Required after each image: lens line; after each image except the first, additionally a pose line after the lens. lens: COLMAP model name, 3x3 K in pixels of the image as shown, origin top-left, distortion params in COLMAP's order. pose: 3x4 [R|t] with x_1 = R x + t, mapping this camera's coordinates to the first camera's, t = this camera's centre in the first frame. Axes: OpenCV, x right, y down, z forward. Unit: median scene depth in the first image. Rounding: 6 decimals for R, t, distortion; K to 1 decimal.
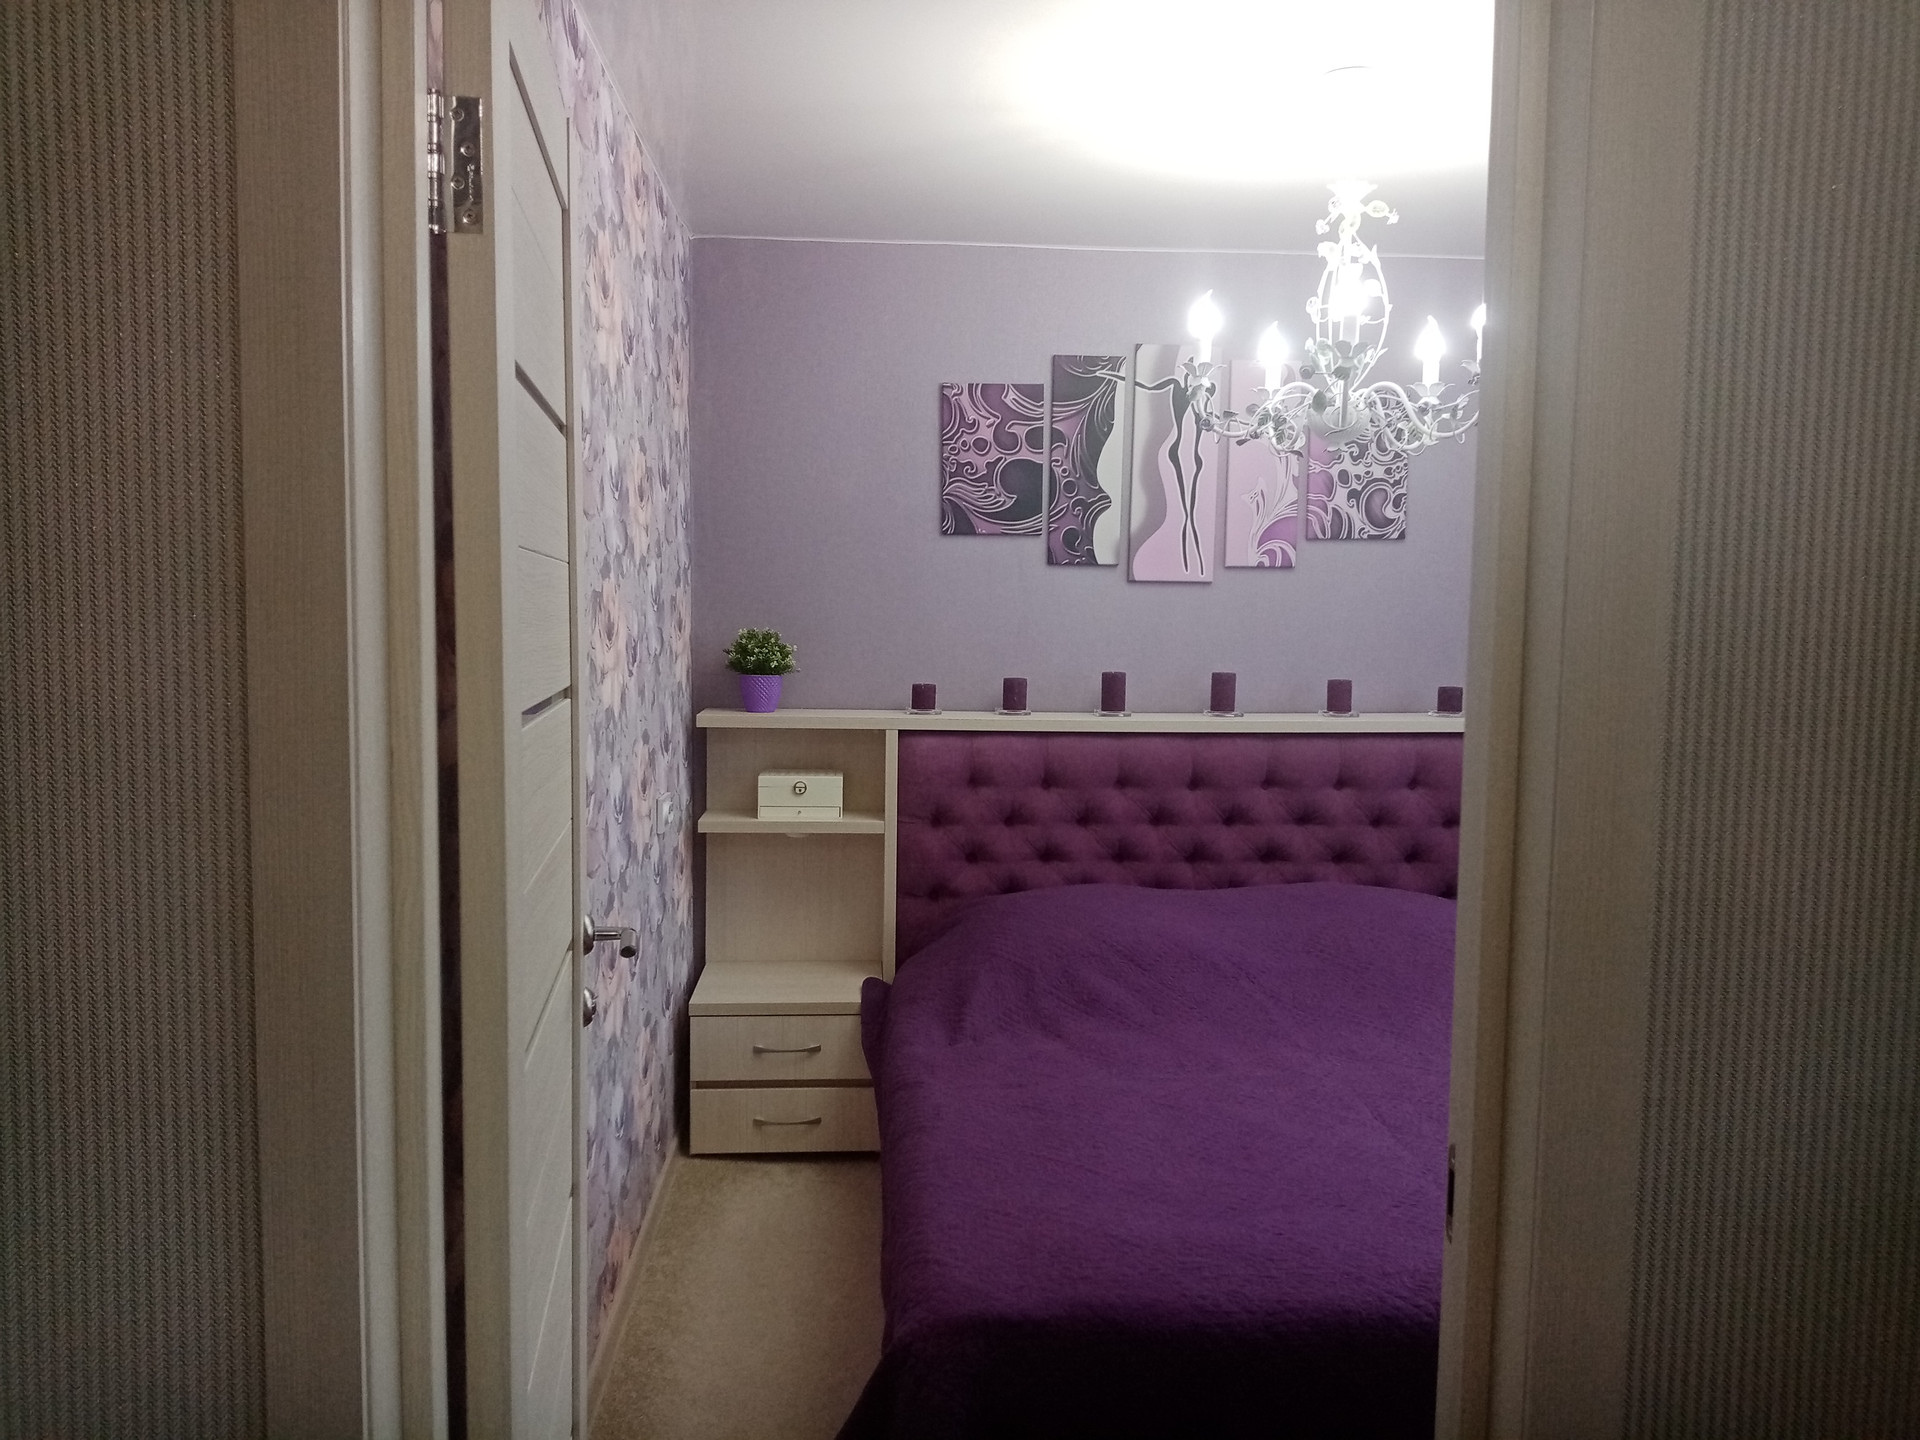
lens RADIAL K [[1511.5, 0, 948.2], [0, 1511.5, 730.2], [0, 0, 1]] dist [0.041908, -0.080210]
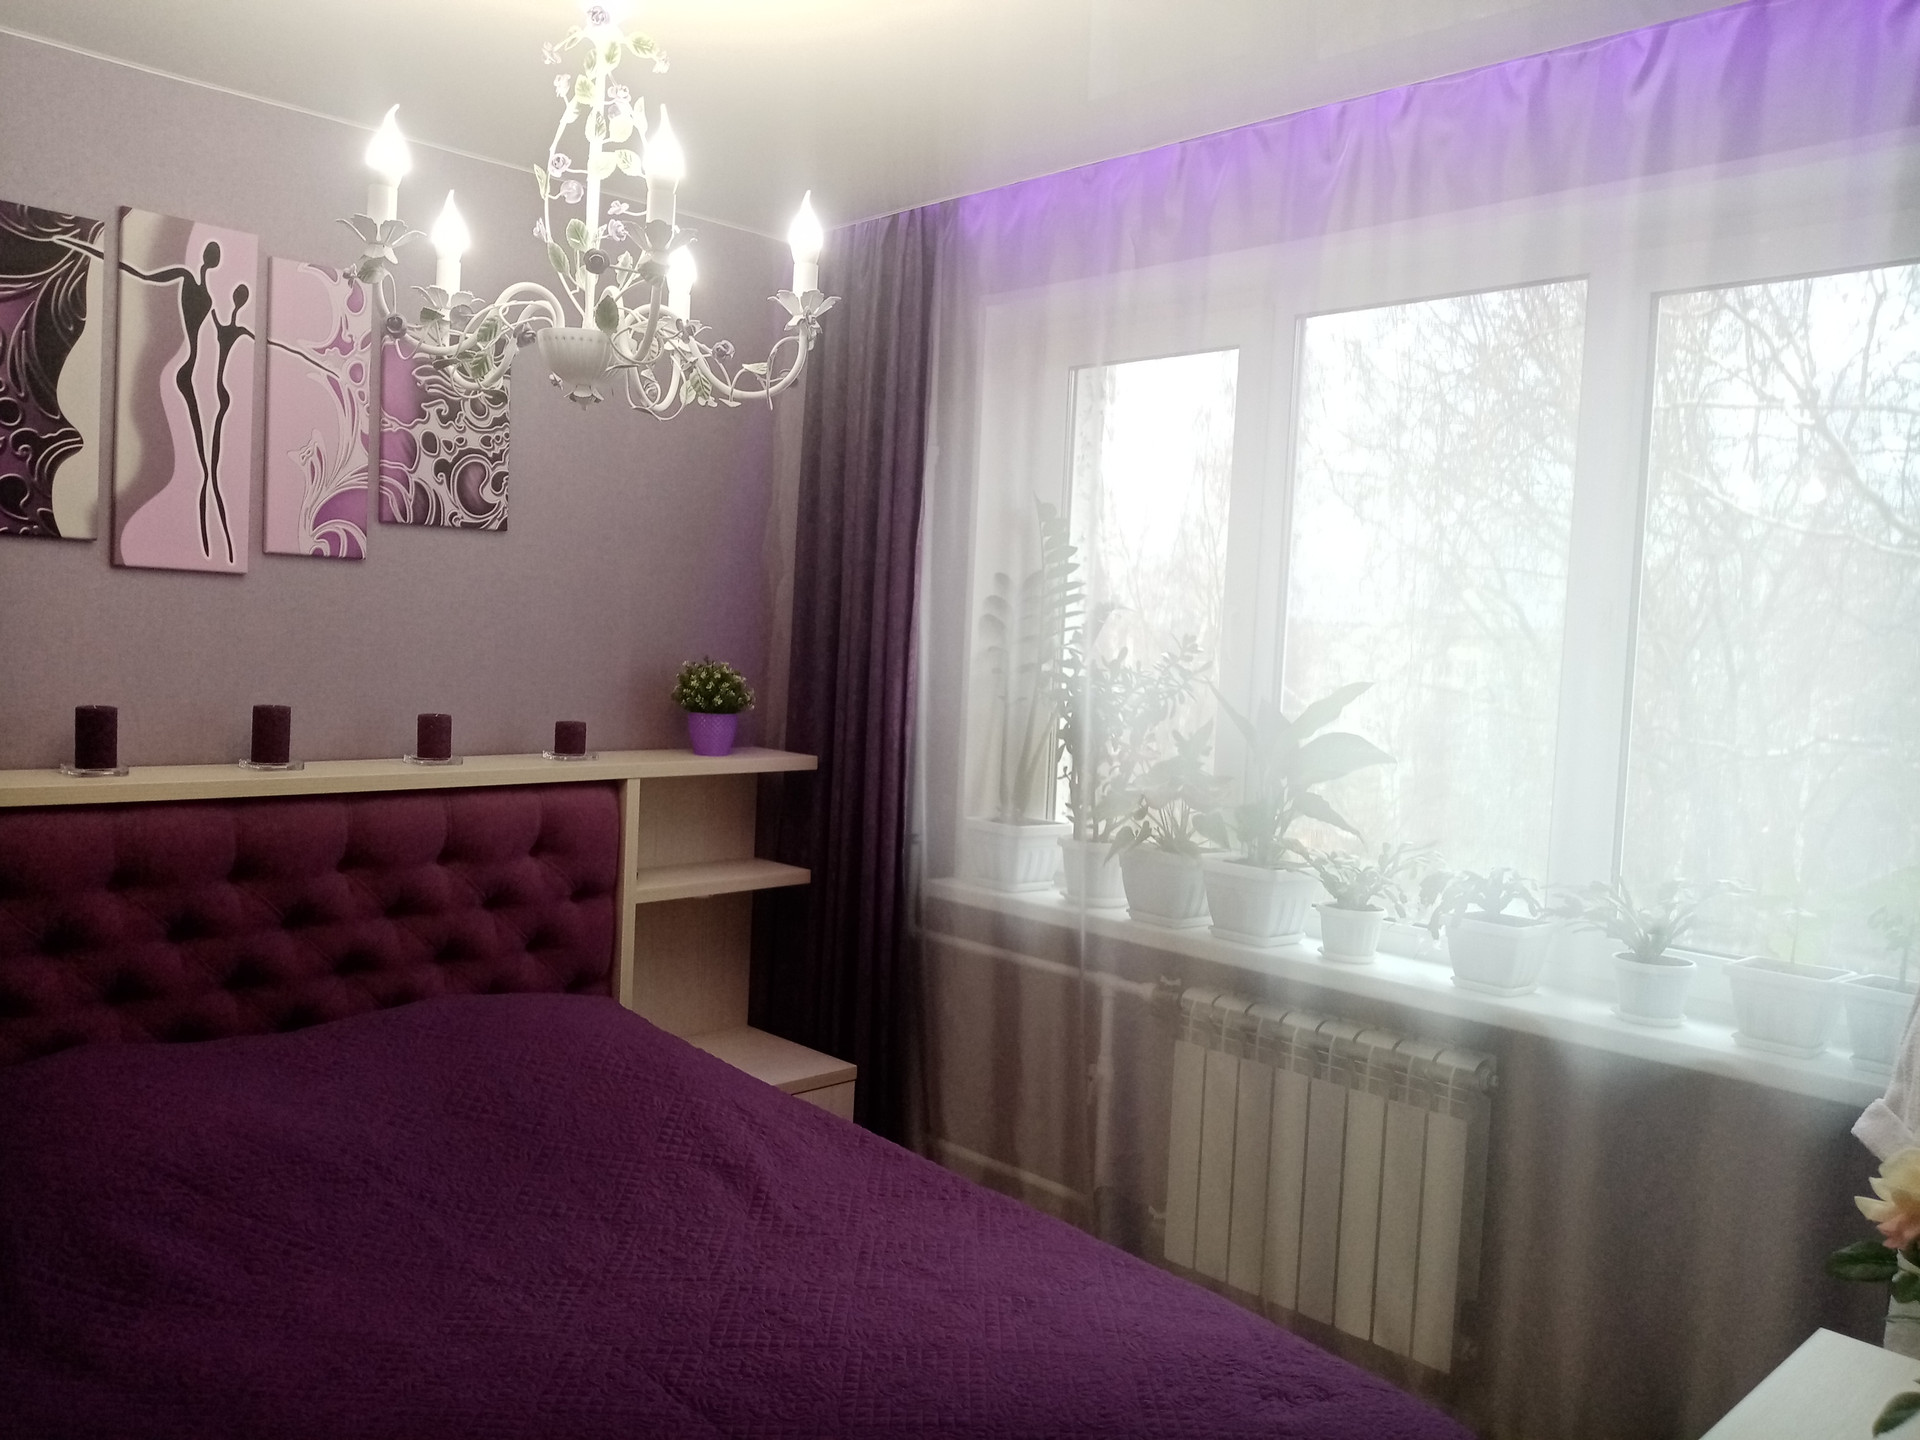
lens RADIAL K [[1511.5, 0, 948.6], [0, 1511.5, 720.2], [0, 0, 1]] dist [0.041908, -0.080210]
pose [[0.748385, -0.015011, 0.663095, -0.046410], [0.014917, 0.999872, 0.005798, -0.030512], [-0.663097, 0.005552, 0.748513, 0.271018]]
